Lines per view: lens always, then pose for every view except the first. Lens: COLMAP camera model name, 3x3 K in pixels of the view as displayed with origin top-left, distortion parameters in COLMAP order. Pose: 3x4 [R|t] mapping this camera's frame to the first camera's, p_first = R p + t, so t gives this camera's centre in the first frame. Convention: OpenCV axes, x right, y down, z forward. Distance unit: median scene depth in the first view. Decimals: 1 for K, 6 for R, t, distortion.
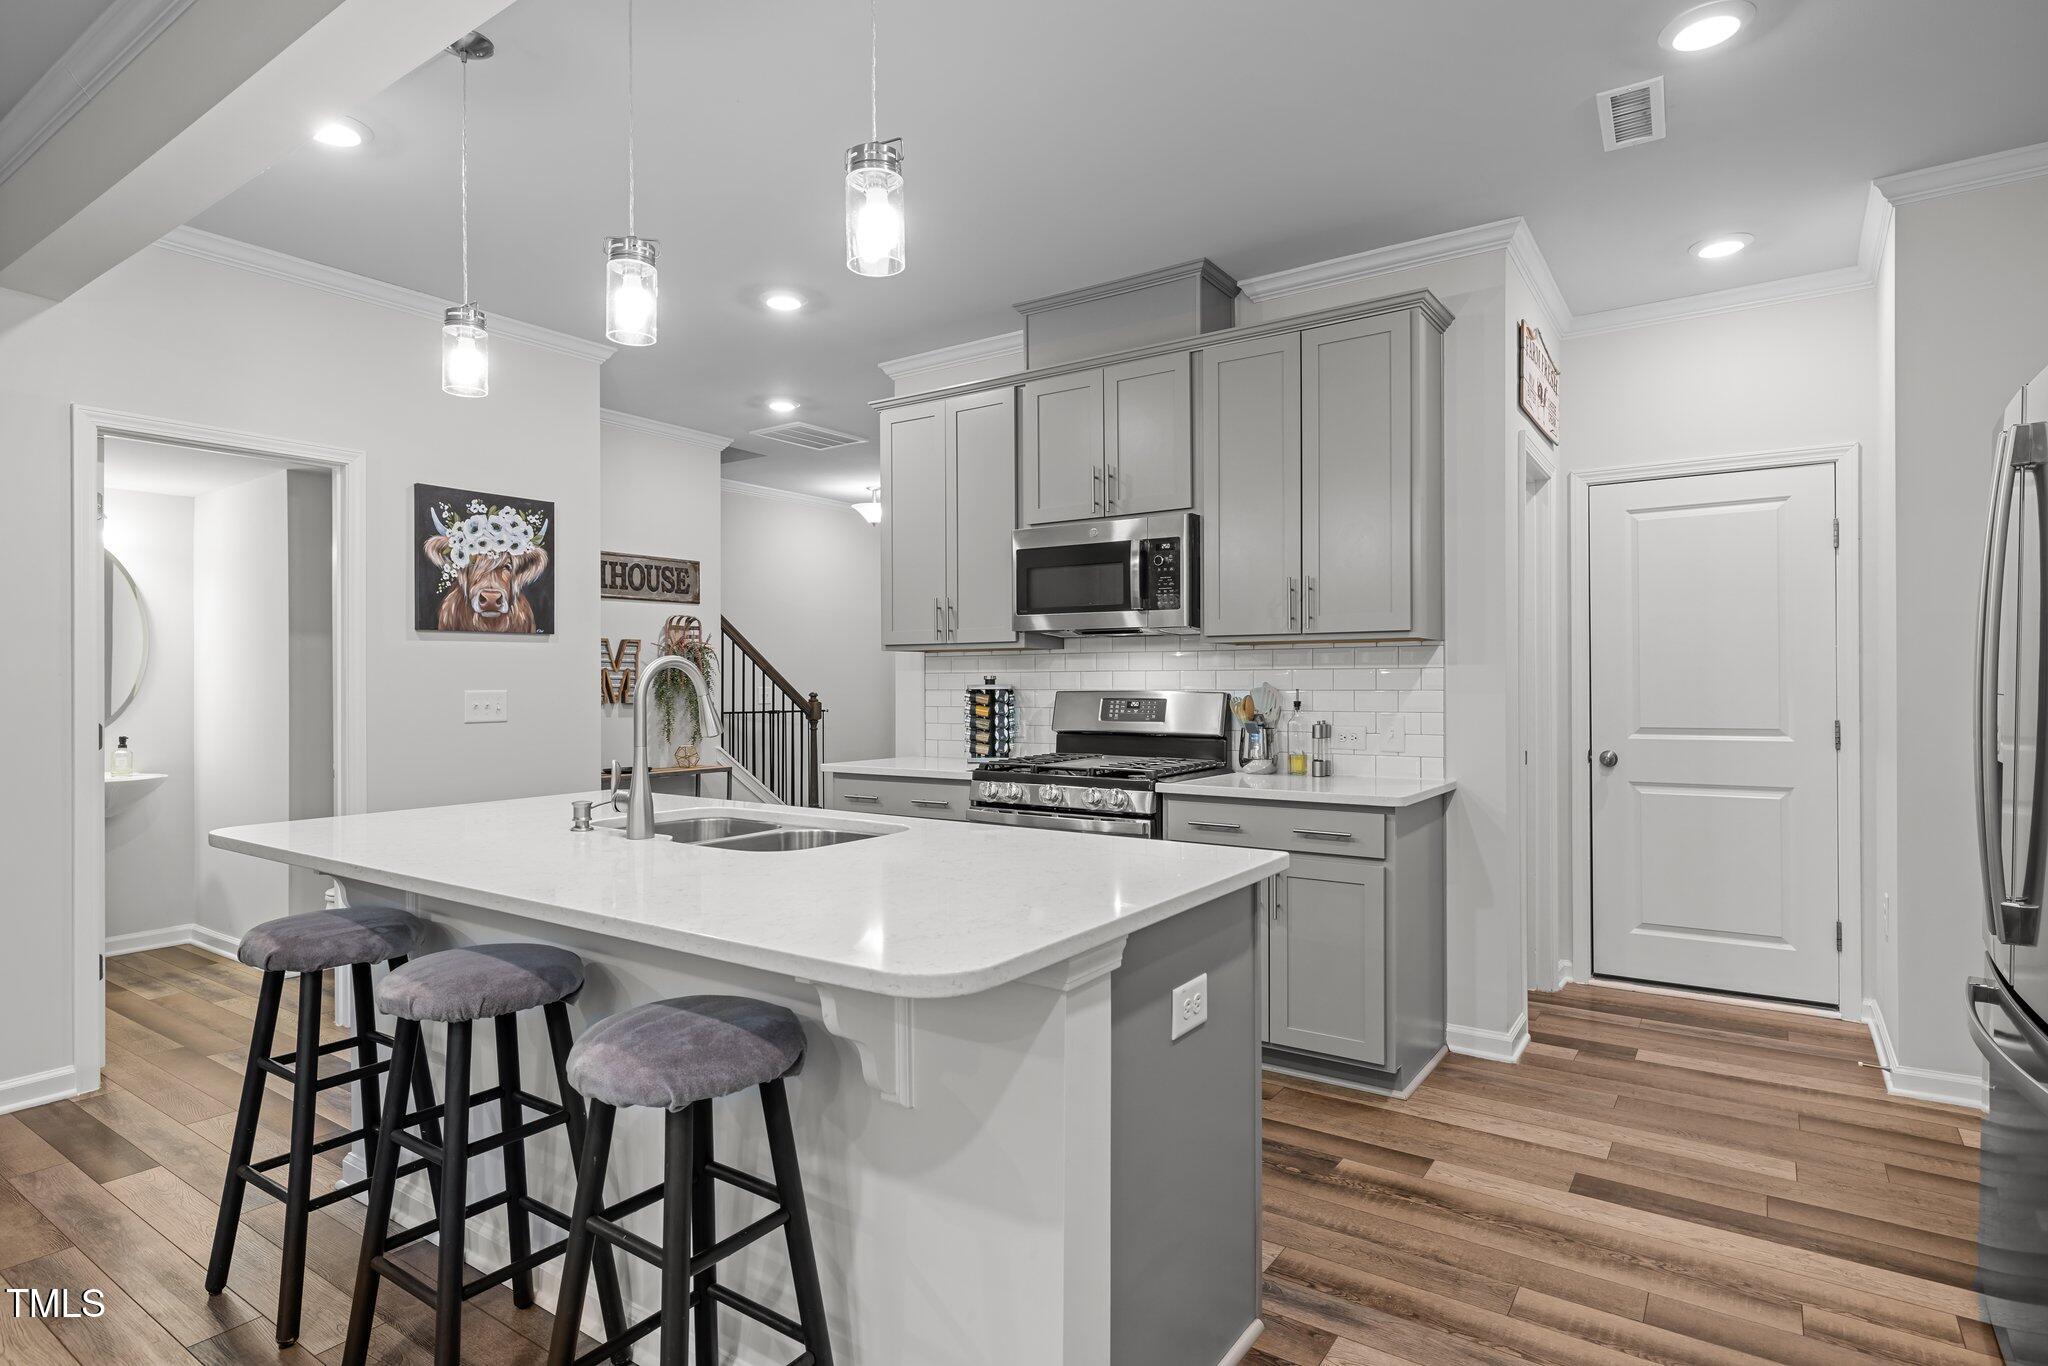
lens RADIAL K [[1080.6, 0, 1011.5], [0, 1080.6, 682.1], [0, 0, 1]] dist [0.001162, 0.000998]
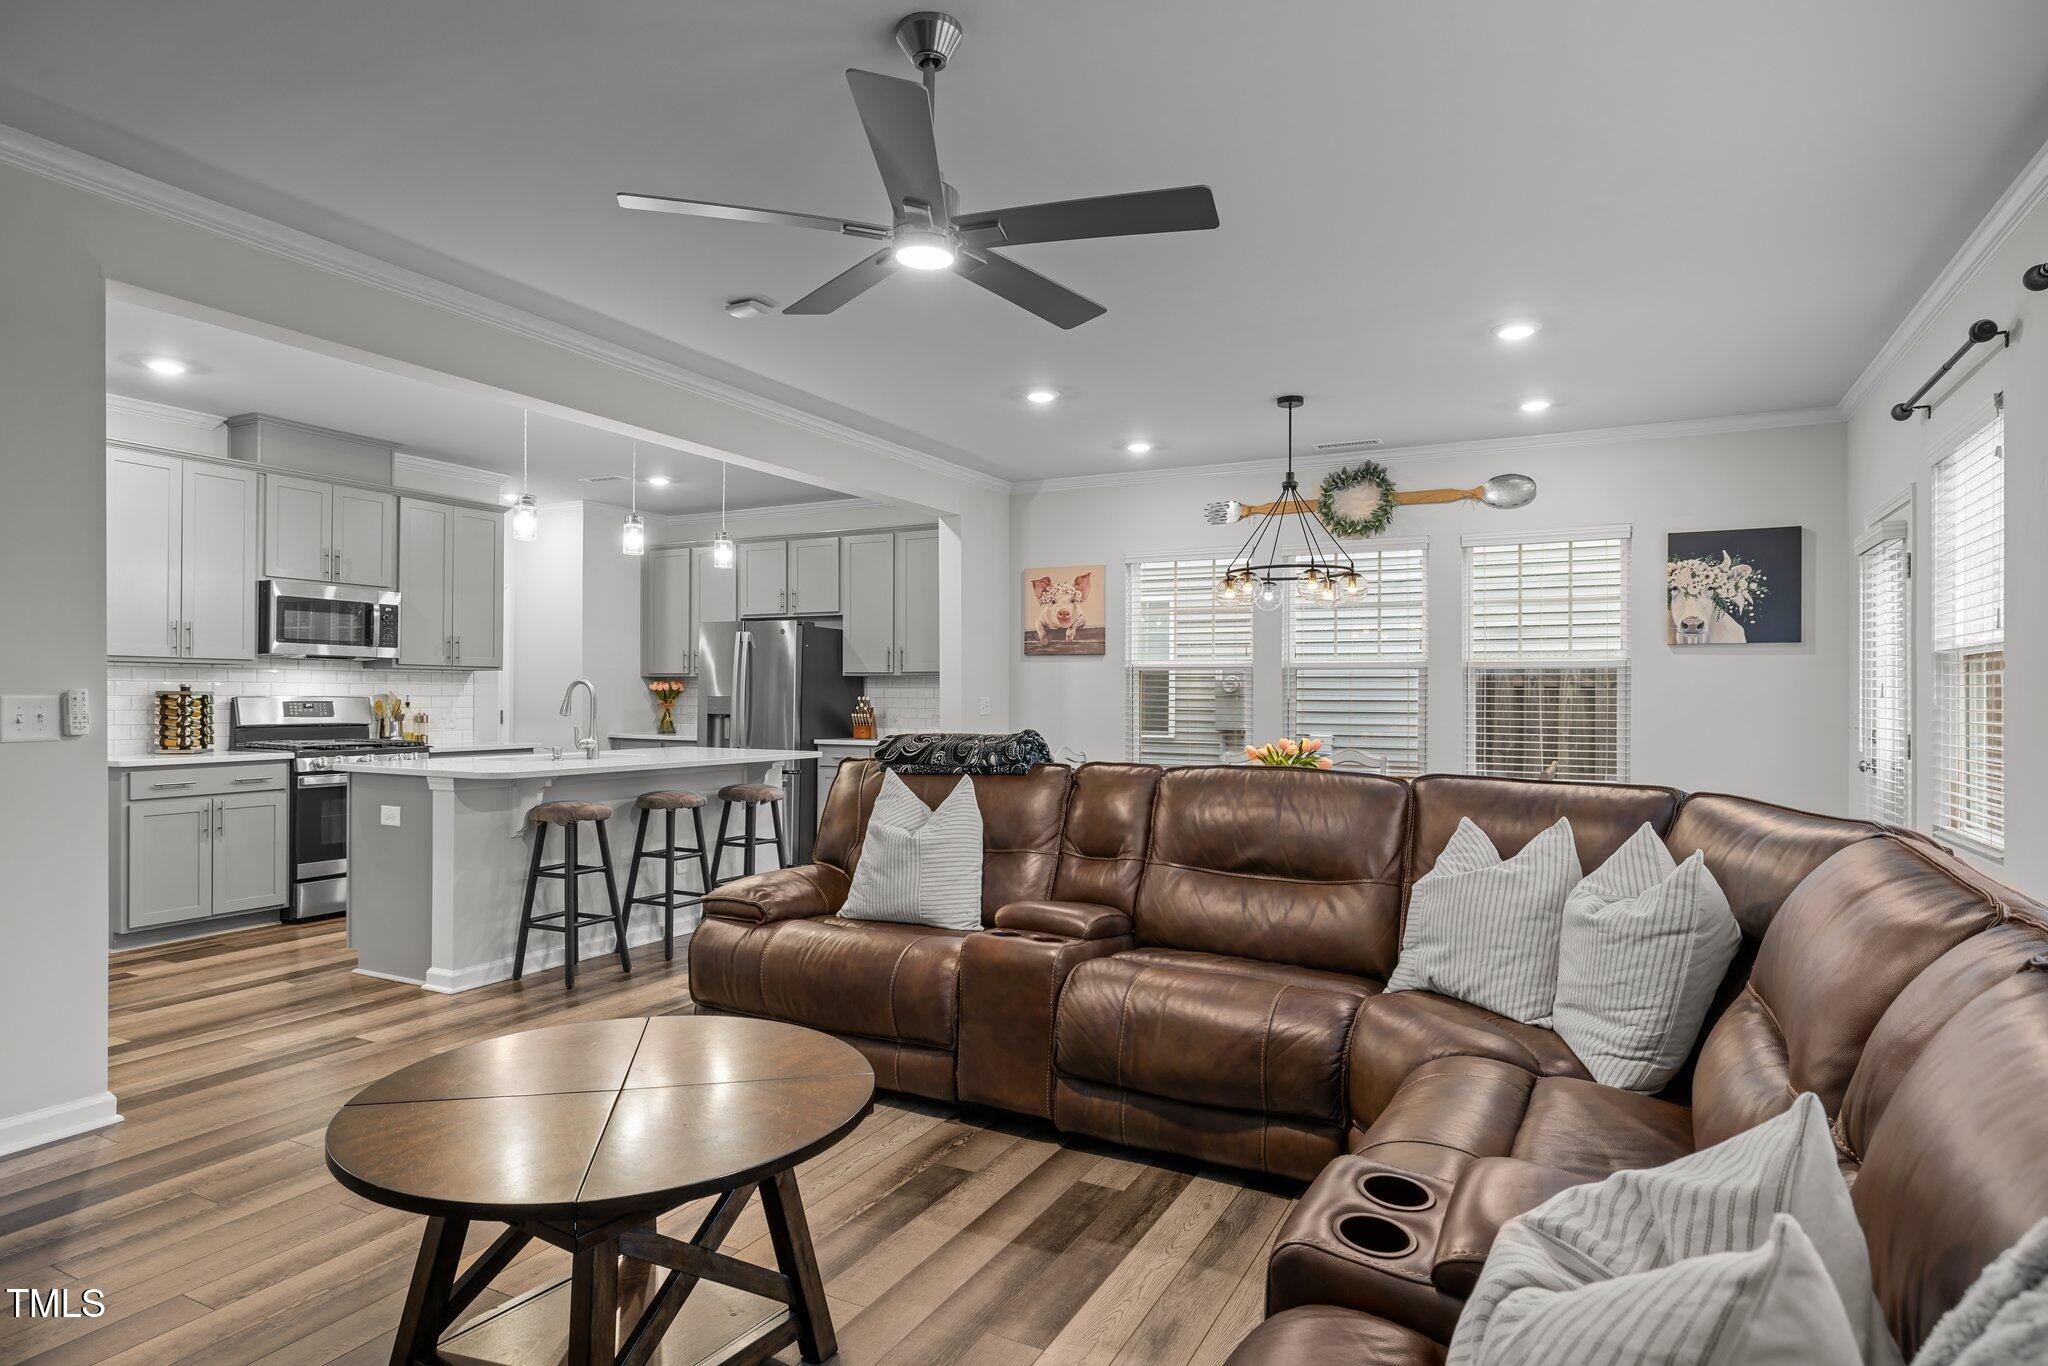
lens RADIAL K [[1126.1, 0, 1020.2], [0, 1126.1, 694.2], [0, 0, 1]] dist [-0.001496, 0.001419]
pose [[-0.131421, 0.004272, 0.991317, -1.536879], [-0.003565, 0.999982, -0.004782, 0.008997], [-0.991320, -0.004162, -0.131404, 0.231021]]
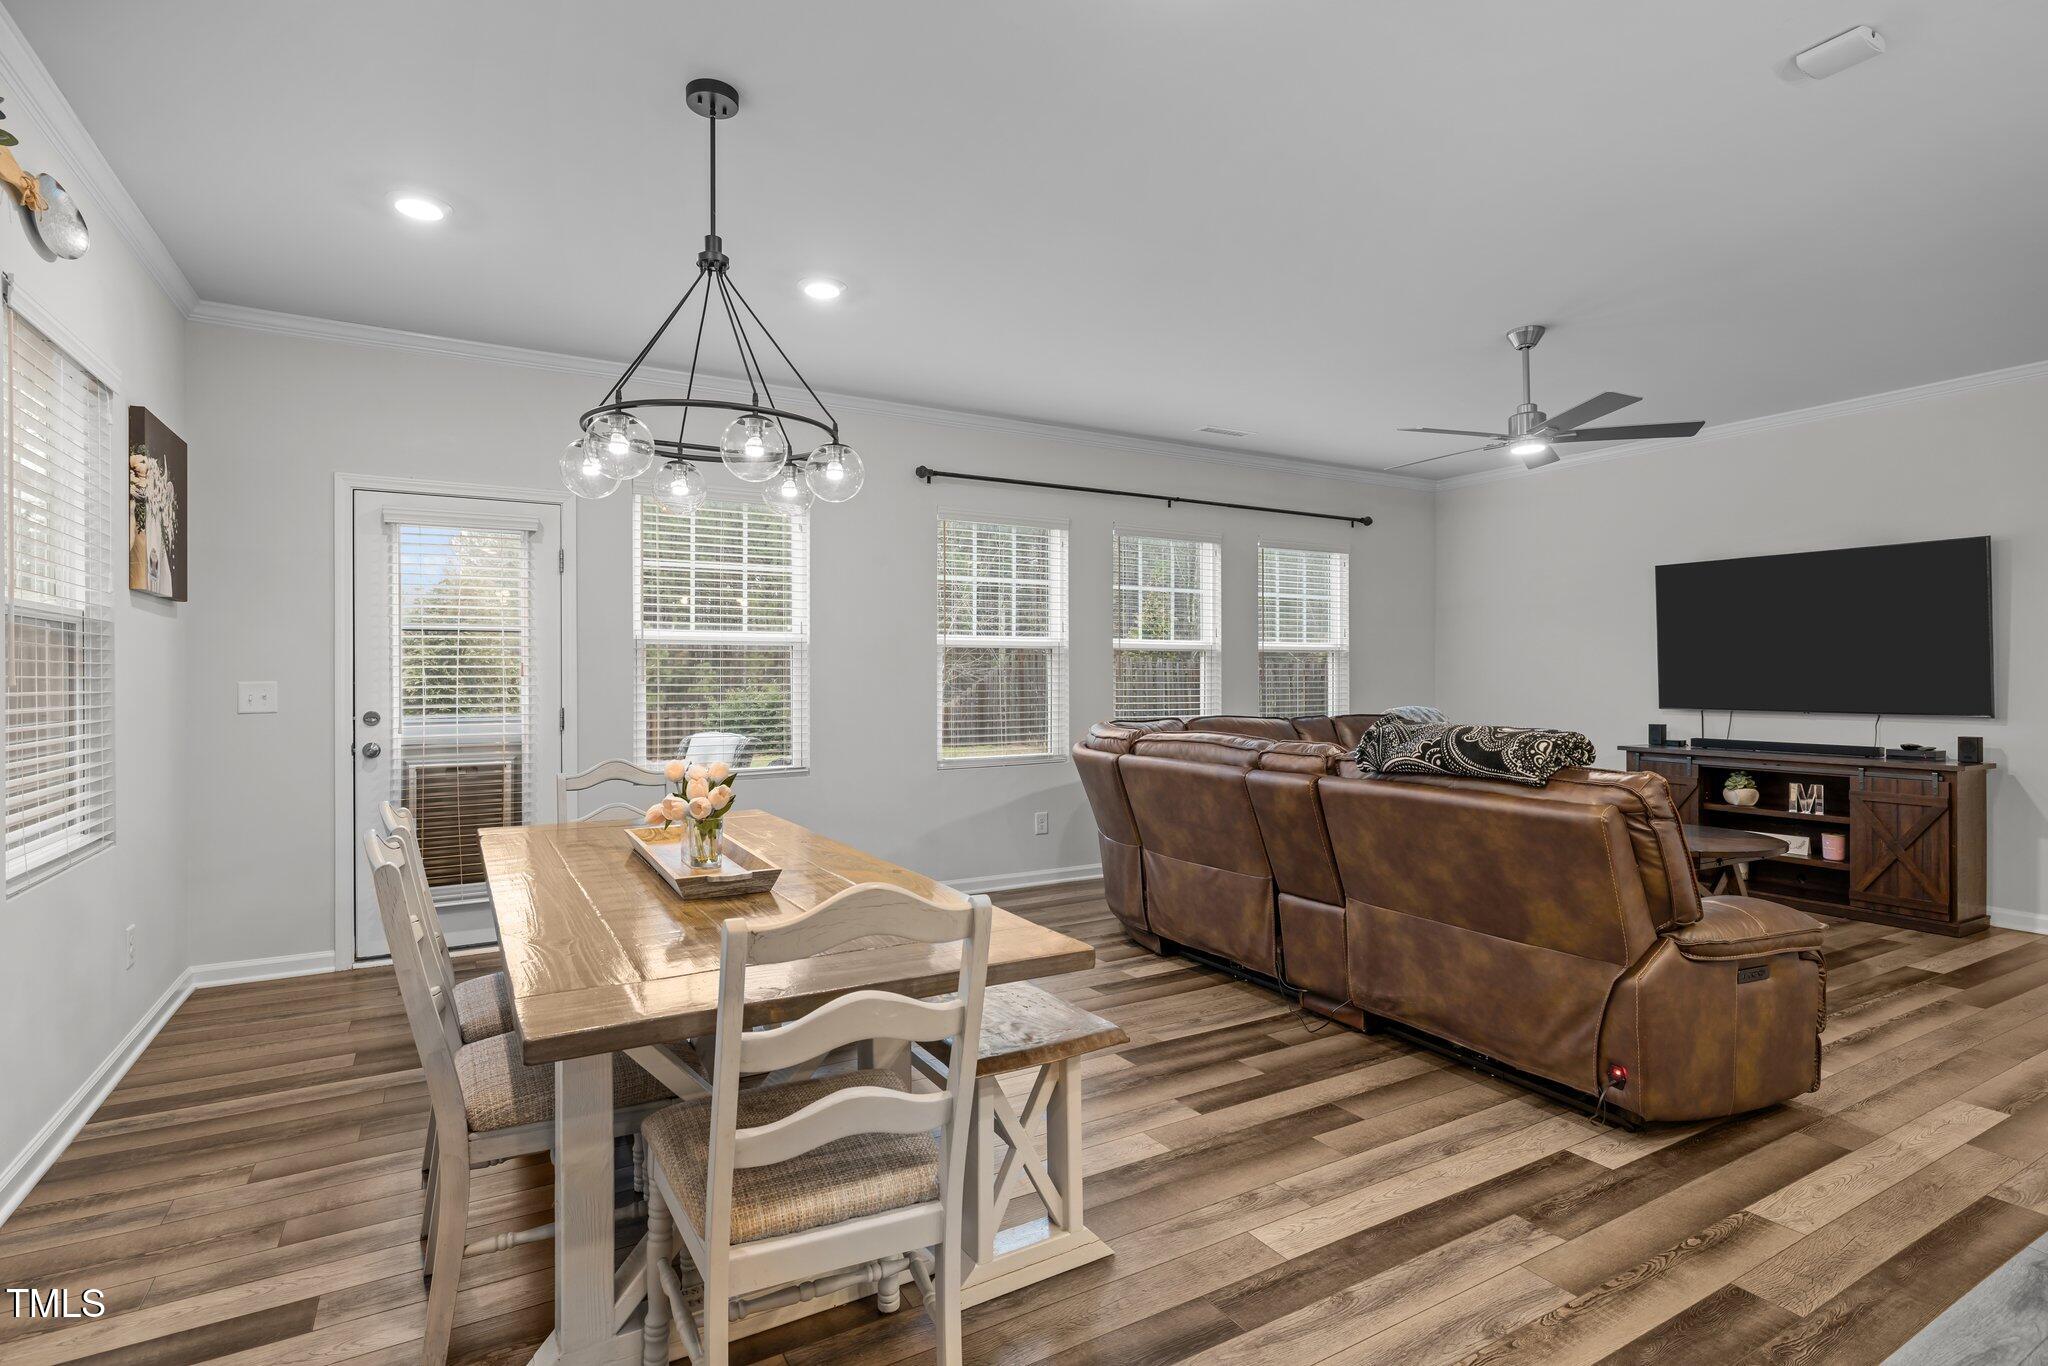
lens RADIAL K [[991.3, 0, 1017.4], [0, 991.3, 671.0], [0, 0, 1]] dist [-0.003362, 0.000938]
pose [[-0.422252, 0.001584, -0.906477, 0.198612], [0.003109, 0.999995, 0.000300, -0.000212], [0.906473, -0.002692, -0.422255, 0.157898]]
